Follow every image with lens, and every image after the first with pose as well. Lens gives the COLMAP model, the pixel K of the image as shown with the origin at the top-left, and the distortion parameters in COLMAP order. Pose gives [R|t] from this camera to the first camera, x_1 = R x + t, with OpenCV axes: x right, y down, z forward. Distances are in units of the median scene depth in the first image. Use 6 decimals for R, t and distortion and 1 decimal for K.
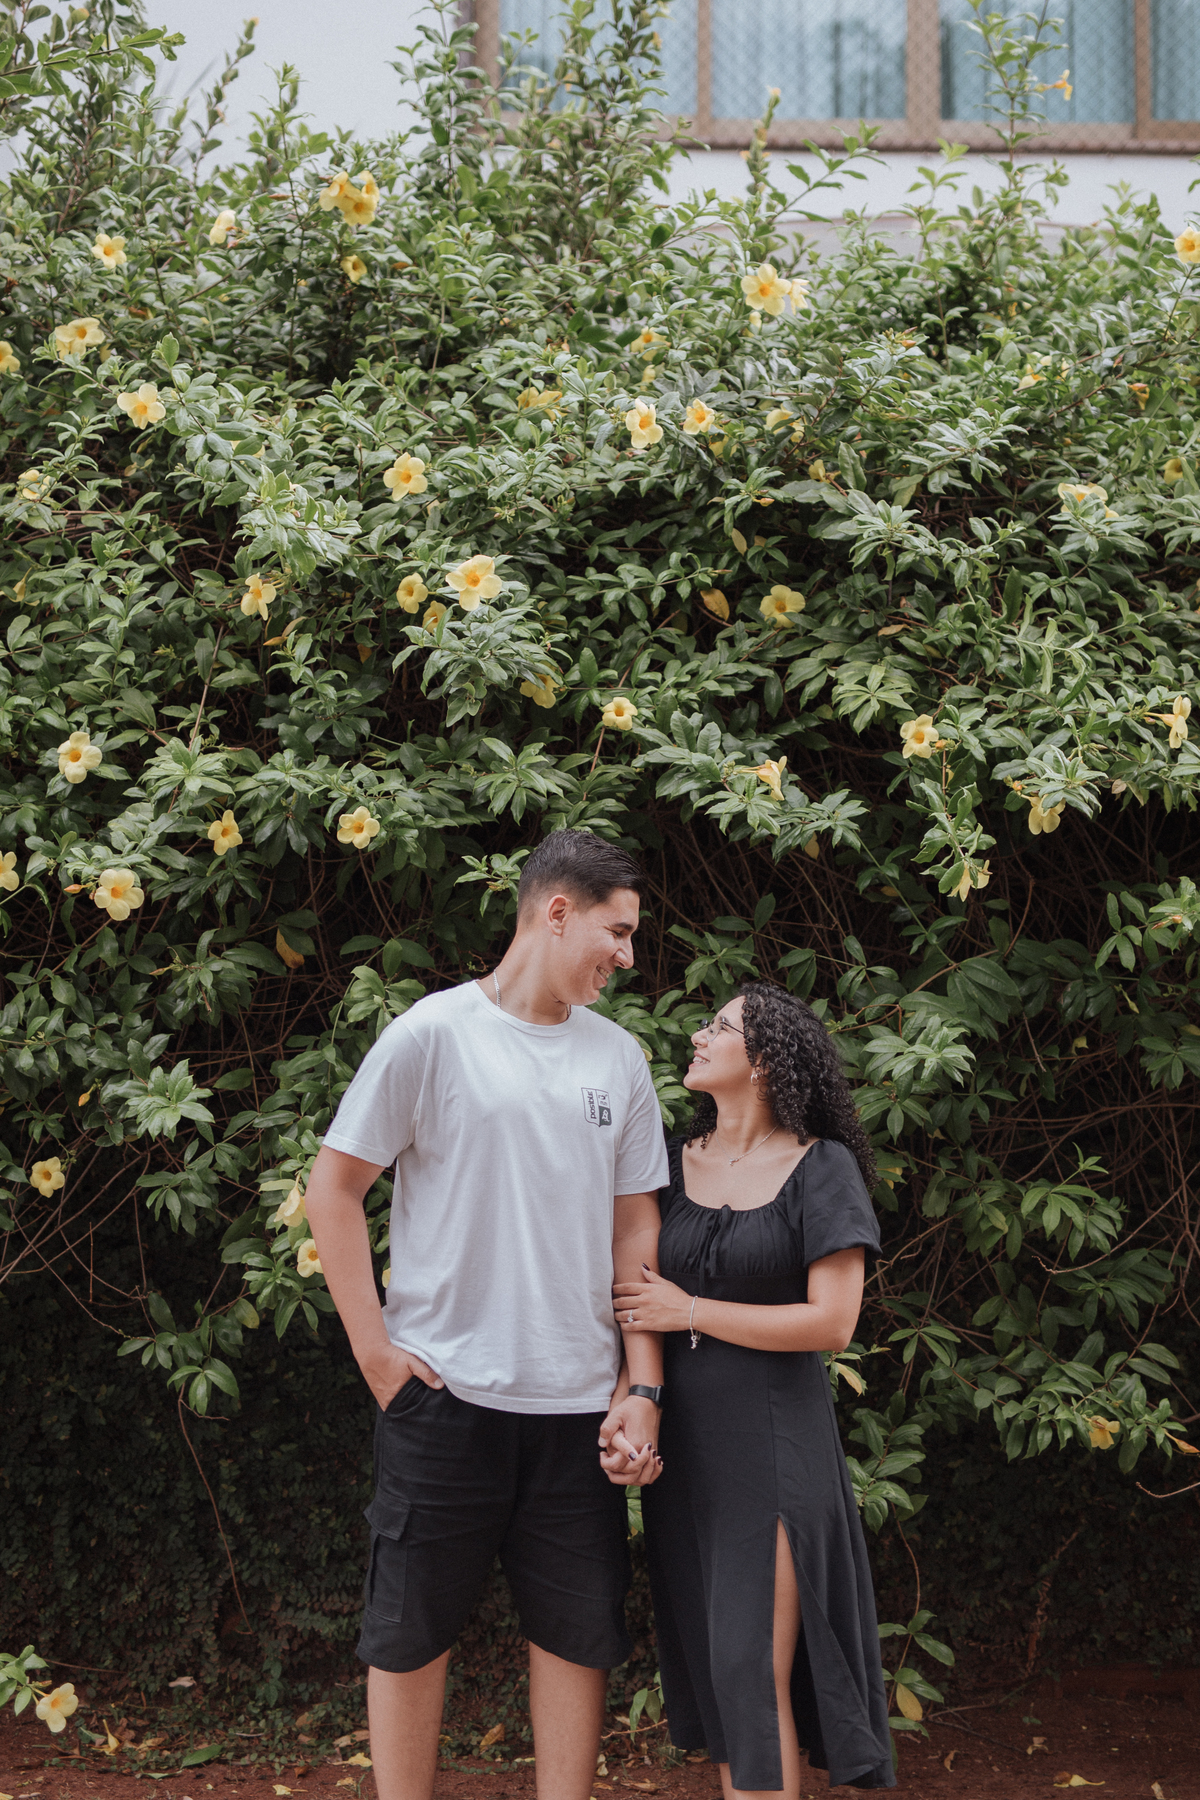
lens RADIAL K [[2536.6, 0, 600.0], [0, 2536.6, 900.0], [0, 0, 1]] dist [0.019619, -0.001342]
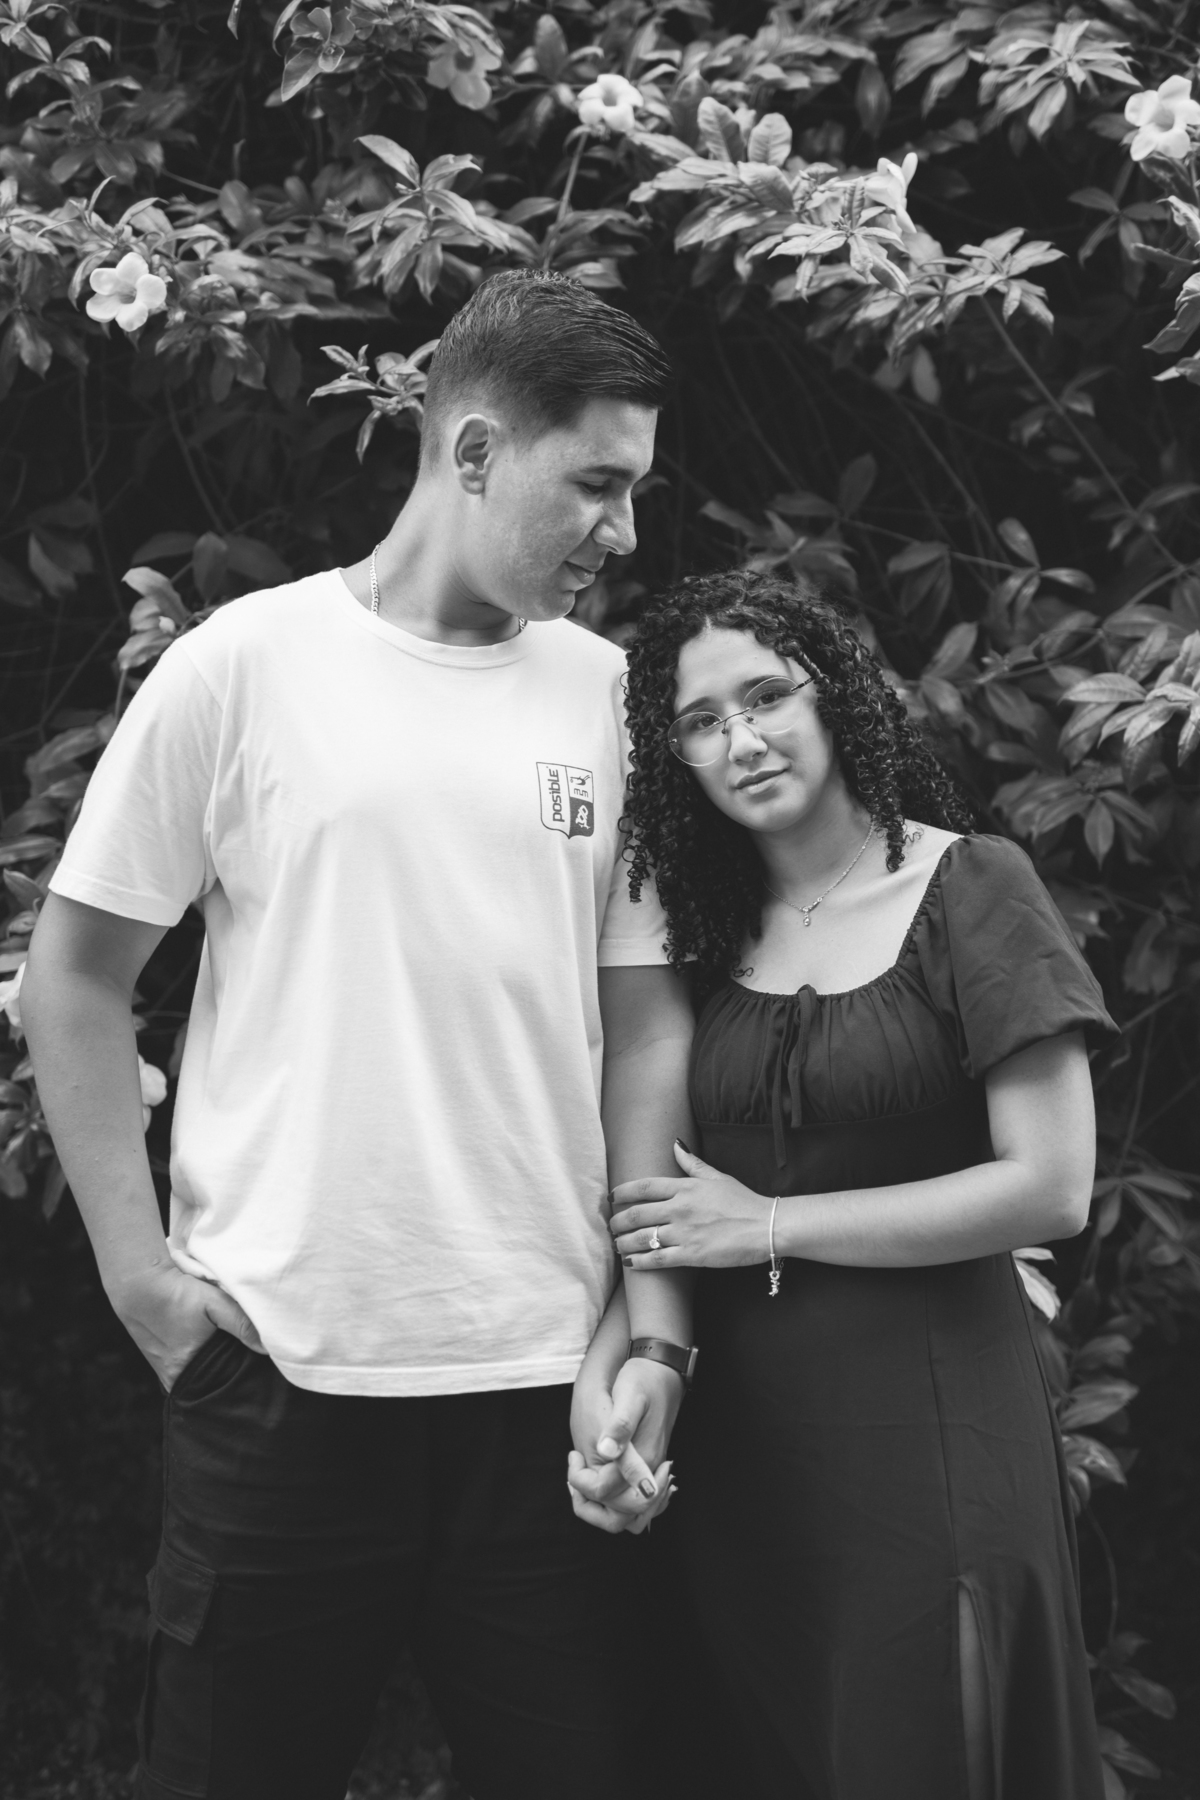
lens RADIAL K [[2259.5, 0, 599.7], [0, 2259.5, 751.9], [0, 0, 1]] dist [-0.014883, 0.018075]
pose [[0.999899, -0.013180, -0.005299, 0.006919], [0.013365, 0.999245, 0.036486, 0.050171], [0.004814, -0.036553, 0.999320, 0.499631]]
